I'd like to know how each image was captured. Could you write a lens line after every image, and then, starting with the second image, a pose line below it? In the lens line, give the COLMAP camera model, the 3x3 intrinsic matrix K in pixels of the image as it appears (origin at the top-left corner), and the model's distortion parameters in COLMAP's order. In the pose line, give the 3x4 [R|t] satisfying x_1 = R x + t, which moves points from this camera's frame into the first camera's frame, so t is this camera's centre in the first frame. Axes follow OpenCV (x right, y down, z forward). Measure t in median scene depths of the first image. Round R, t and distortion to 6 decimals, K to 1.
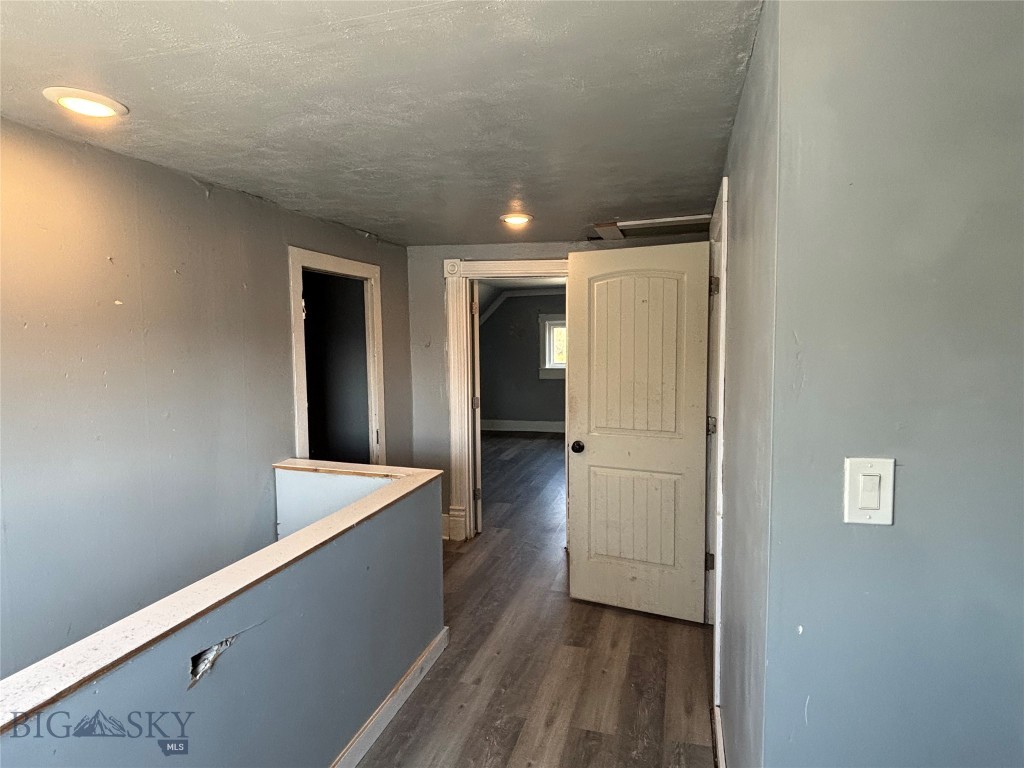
lens RADIAL K [[564.6, 0, 512.0], [0, 564.6, 384.0], [0, 0, 1]] dist [0.031914, -0.000905]
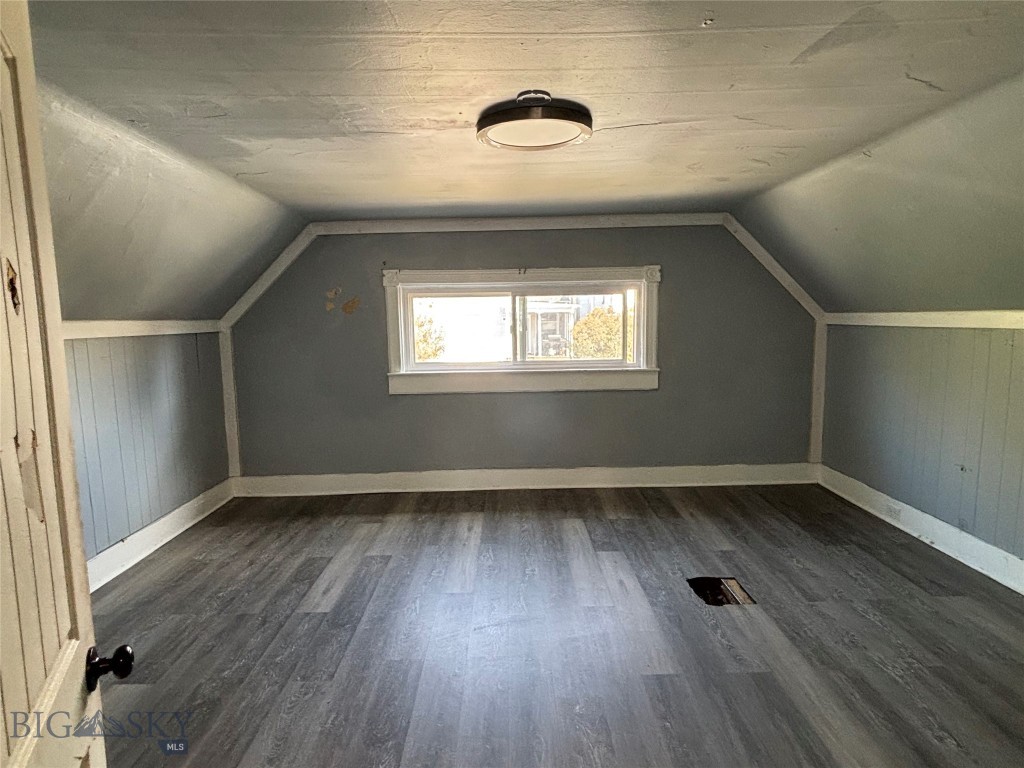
lens RADIAL K [[564.6, 0, 512.0], [0, 564.6, 384.0], [0, 0, 1]] dist [0.031914, -0.000905]
pose [[0.956522, -0.038003, 0.289173, 0.005892], [0.026358, 0.998681, 0.044061, -0.038999], [-0.290466, -0.034524, 0.956262, 0.464258]]
